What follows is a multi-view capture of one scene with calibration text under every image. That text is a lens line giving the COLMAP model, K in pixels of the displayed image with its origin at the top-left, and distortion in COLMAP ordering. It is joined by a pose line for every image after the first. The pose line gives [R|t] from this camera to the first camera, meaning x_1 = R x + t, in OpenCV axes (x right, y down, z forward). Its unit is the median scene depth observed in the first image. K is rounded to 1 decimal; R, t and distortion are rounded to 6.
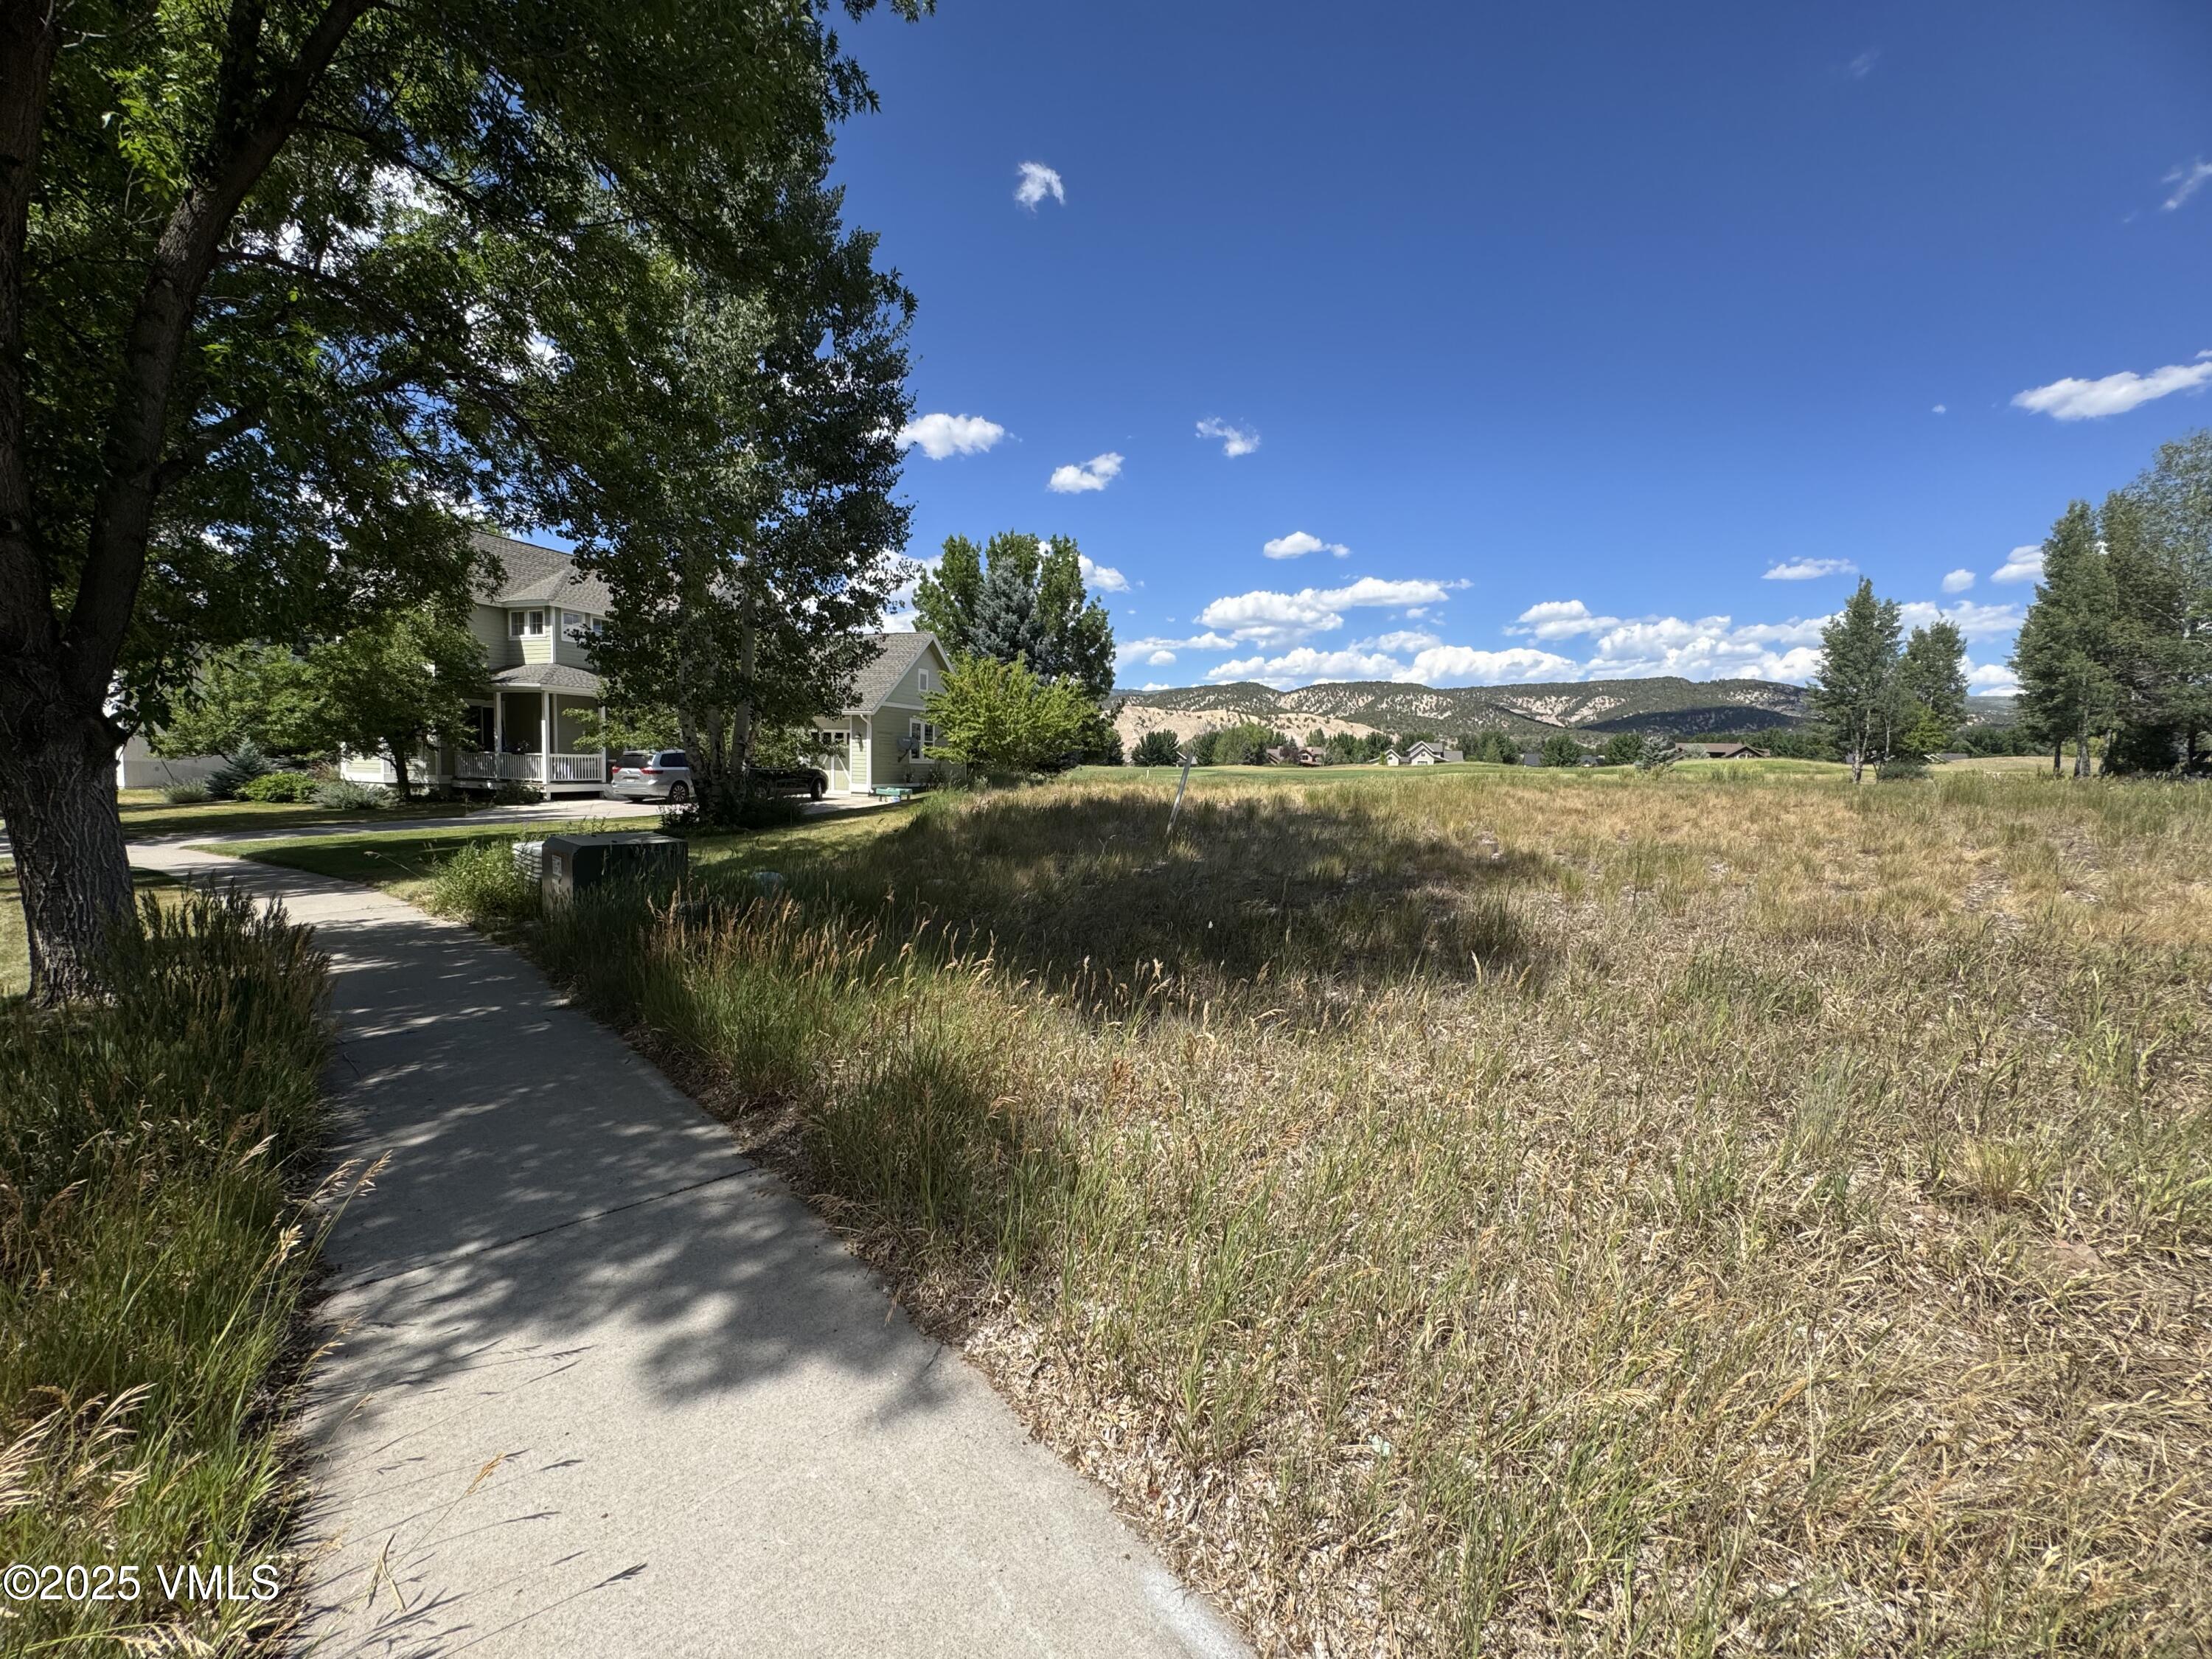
lens RADIAL K [[906.1, 0, 1106.0], [0, 906.1, 829.5], [0, 0, 1]] dist [-0.000534, -0.000042]
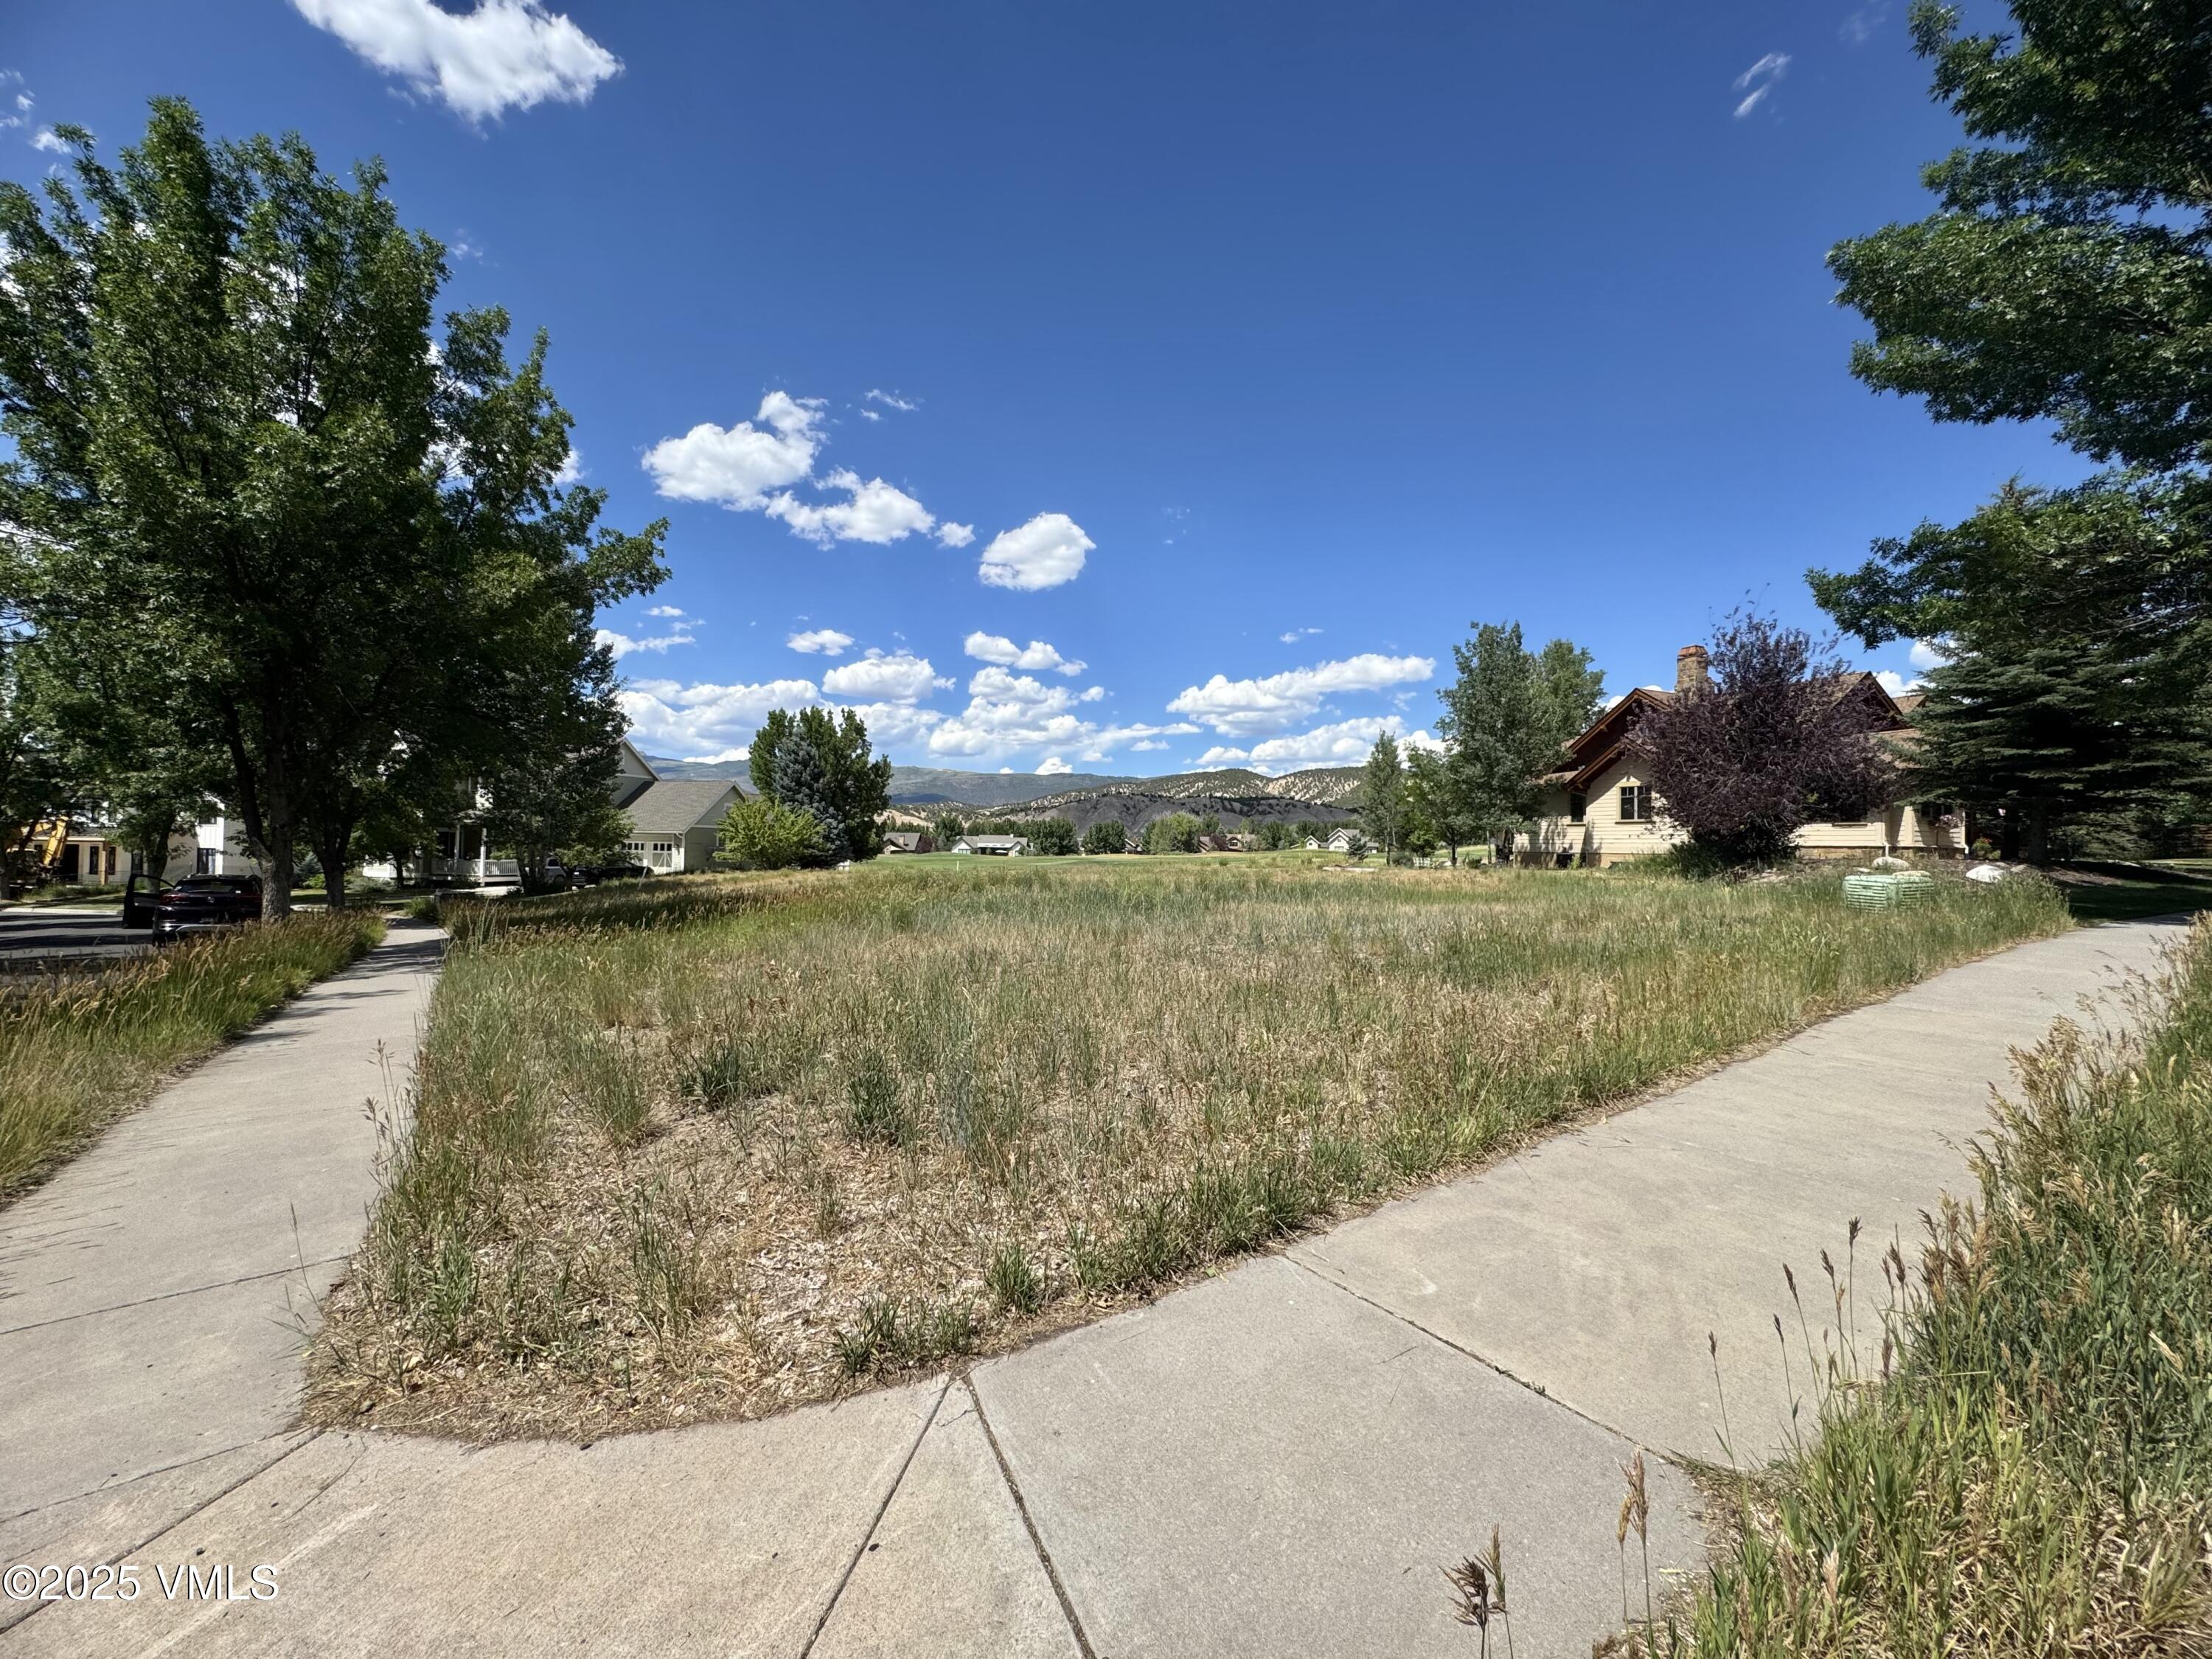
lens RADIAL K [[906.1, 0, 1106.0], [0, 906.1, 829.5], [0, 0, 1]] dist [-0.000534, -0.000042]
pose [[0.999938, -0.011065, 0.001062, 0.423788], [0.011116, 0.995441, -0.094731, 0.026788], [-0.000009, 0.094737, 0.995502, -0.542536]]
